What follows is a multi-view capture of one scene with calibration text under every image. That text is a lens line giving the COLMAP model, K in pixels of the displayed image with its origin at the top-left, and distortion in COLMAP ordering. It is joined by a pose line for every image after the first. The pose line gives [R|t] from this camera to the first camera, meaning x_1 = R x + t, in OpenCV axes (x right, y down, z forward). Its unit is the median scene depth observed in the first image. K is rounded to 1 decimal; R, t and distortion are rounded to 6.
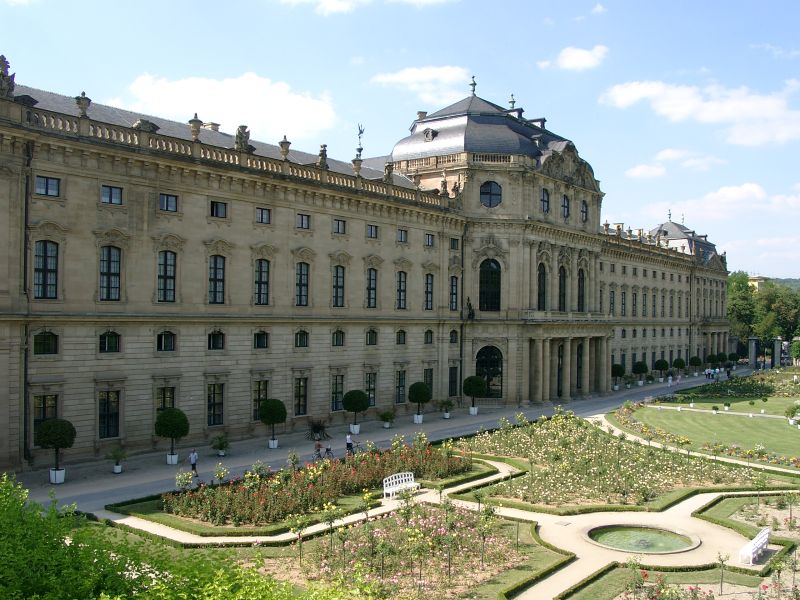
lens RADIAL K [[788.5, 0, 421.0], [0, 788.5, 299.9], [0, 0, 1]] dist [-0.066051, 0.000000]
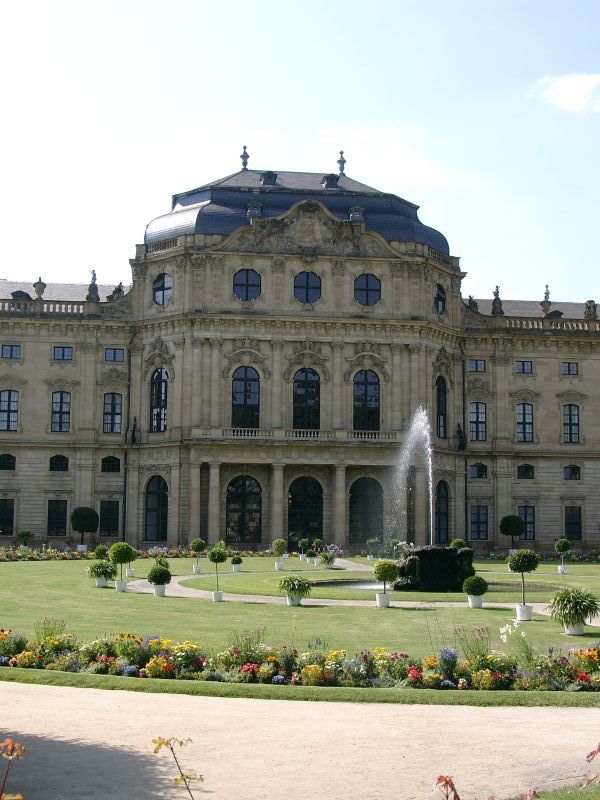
lens RADIAL K [[1032.6, 0, 280.0], [0, 1032.6, 405.8], [0, 0, 1]] dist [-0.024207, 0.000000]
pose [[0.687641, -0.089481, -0.720515, 0.983357], [0.015718, 0.993979, -0.108442, 0.109033], [0.725880, 0.063244, 0.684907, 0.386627]]
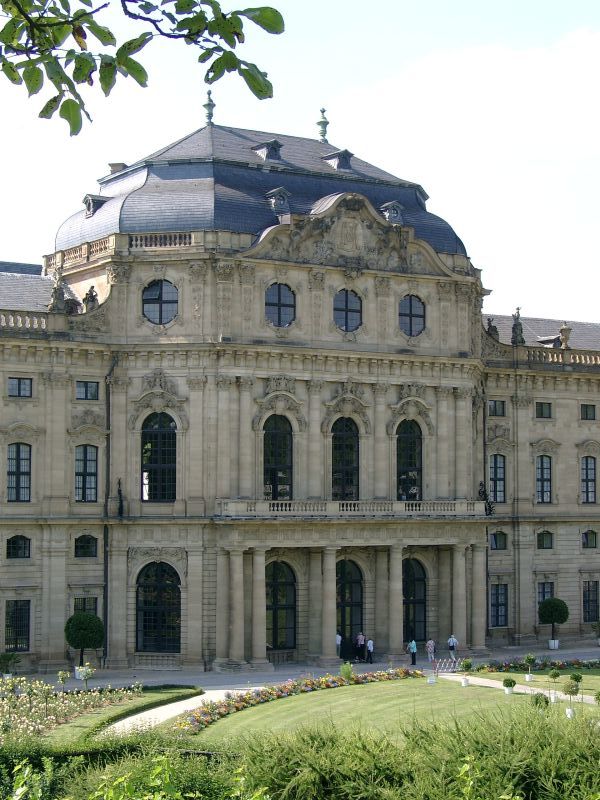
lens RADIAL K [[1568.3, 0, 276.7], [0, 1568.3, 408.4], [0, 0, 1]] dist [0.087530, 0.000000]
pose [[0.930130, -0.035231, -0.365536, 0.626716], [0.020175, 0.998786, -0.044930, -0.001228], [0.366675, 0.034416, 0.929712, -0.052407]]
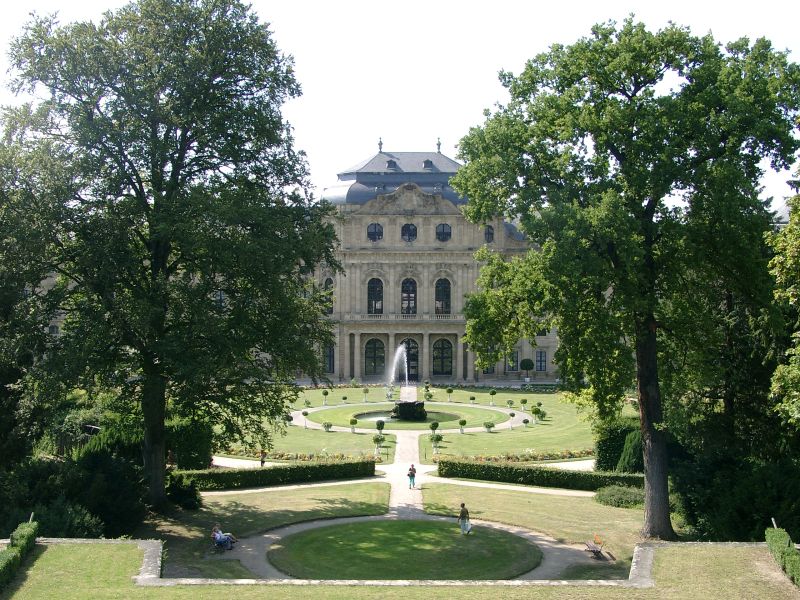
lens RADIAL K [[991.4, 0, 399.8], [0, 991.4, 302.3], [0, 0, 1]] dist [0.006272, 0.000000]
pose [[0.586824, -0.005259, -0.809698, 1.742911], [0.022054, 0.999712, 0.009490, -0.022867], [0.809414, -0.023426, 0.586771, 0.028127]]
